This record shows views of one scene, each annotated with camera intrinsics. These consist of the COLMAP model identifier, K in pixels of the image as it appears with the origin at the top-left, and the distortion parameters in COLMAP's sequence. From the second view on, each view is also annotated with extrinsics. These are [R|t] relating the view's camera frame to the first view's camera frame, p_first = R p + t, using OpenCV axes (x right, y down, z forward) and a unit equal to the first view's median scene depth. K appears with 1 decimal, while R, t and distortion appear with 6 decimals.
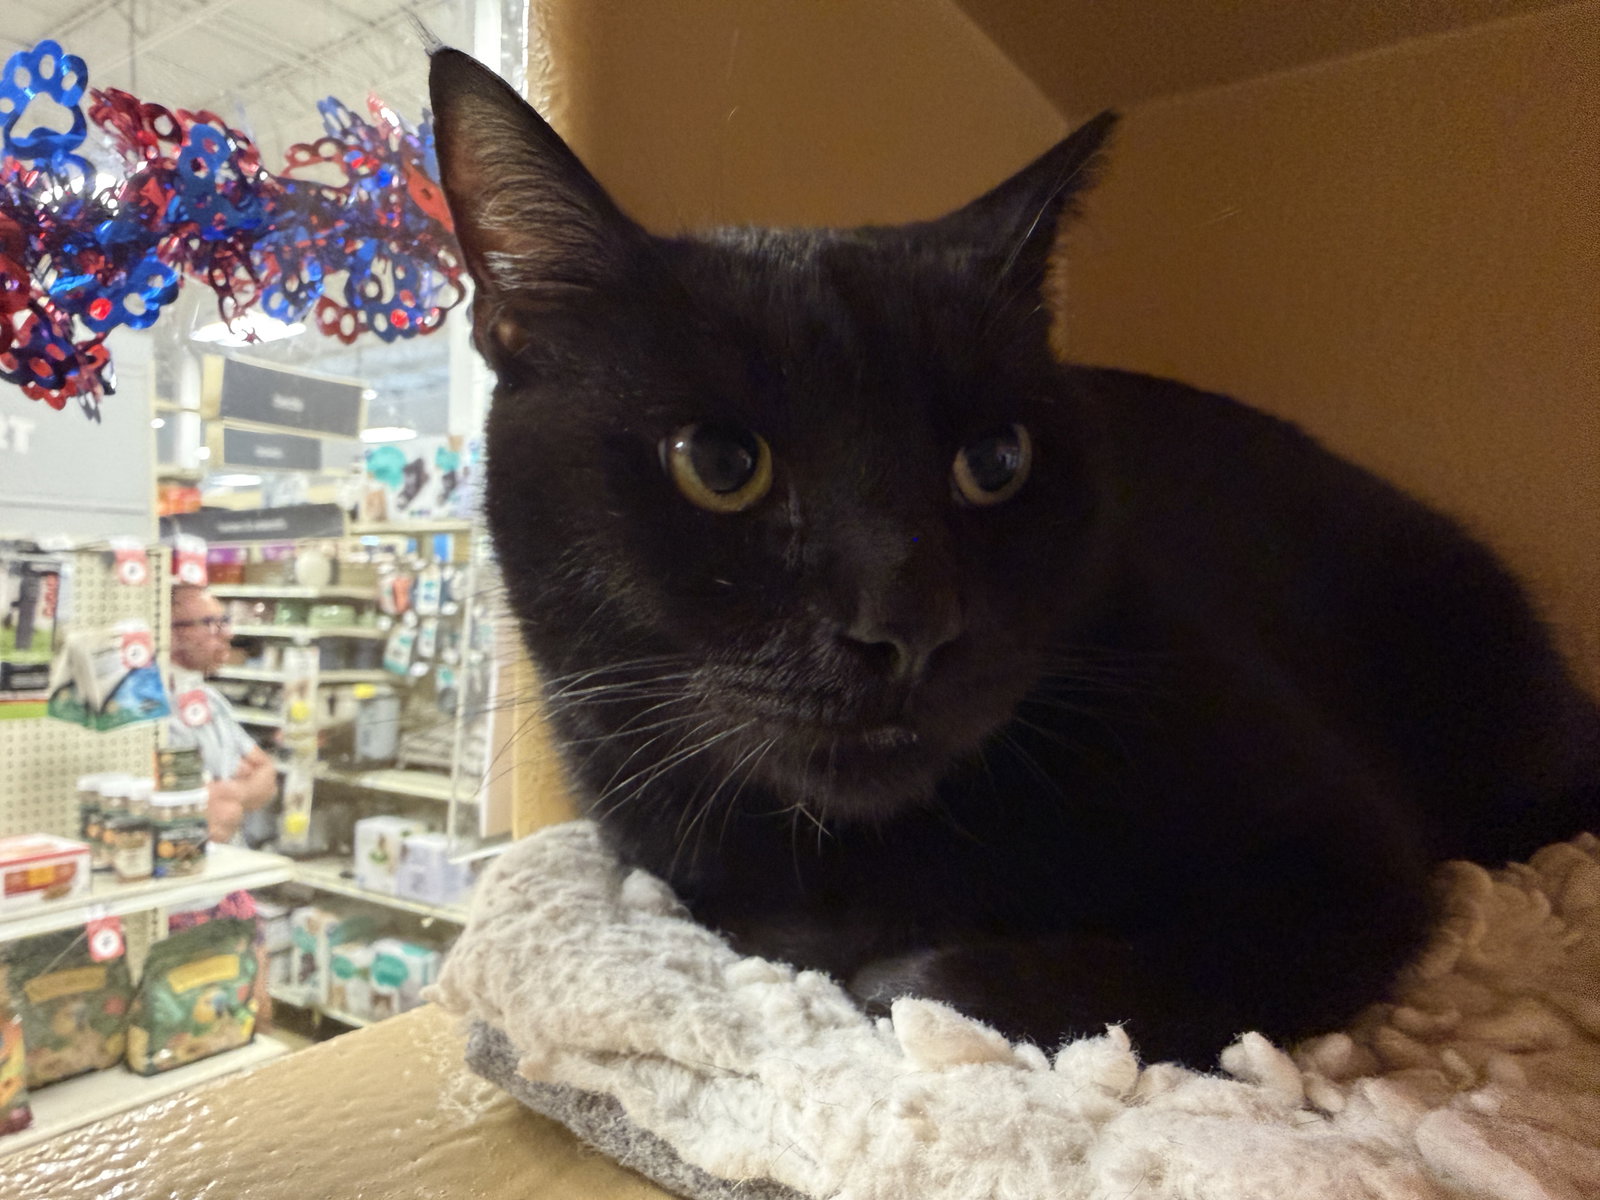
lens RADIAL K [[1132.0, 0, 721.5], [0, 1132.0, 602.5], [0, 0, 1]] dist [-0.036157, 0.010658]
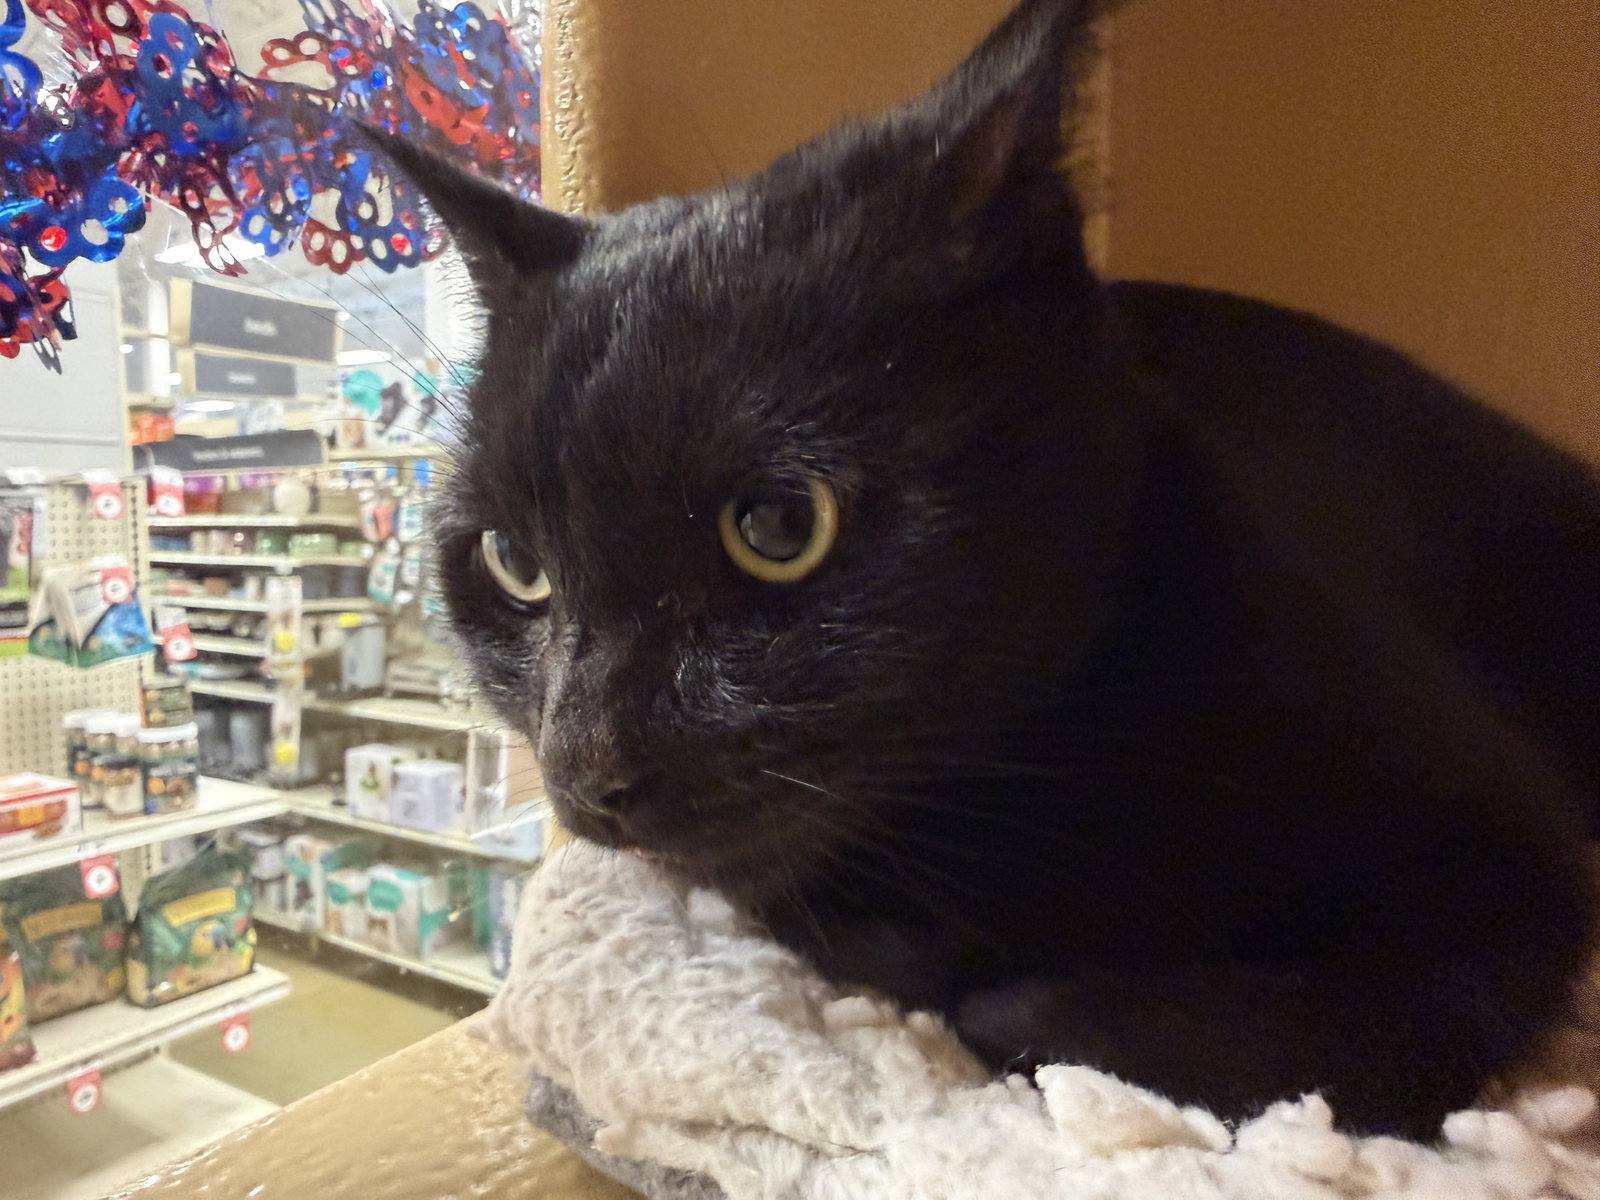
lens RADIAL K [[1137.7, 0, 725.8], [0, 1137.7, 608.1], [0, 0, 1]] dist [-0.027277, 0.002794]
pose [[0.999761, -0.016313, 0.014572, -0.056411], [0.015210, 0.997228, 0.072842, -0.033805], [-0.015720, -0.072602, 0.997237, 0.109550]]
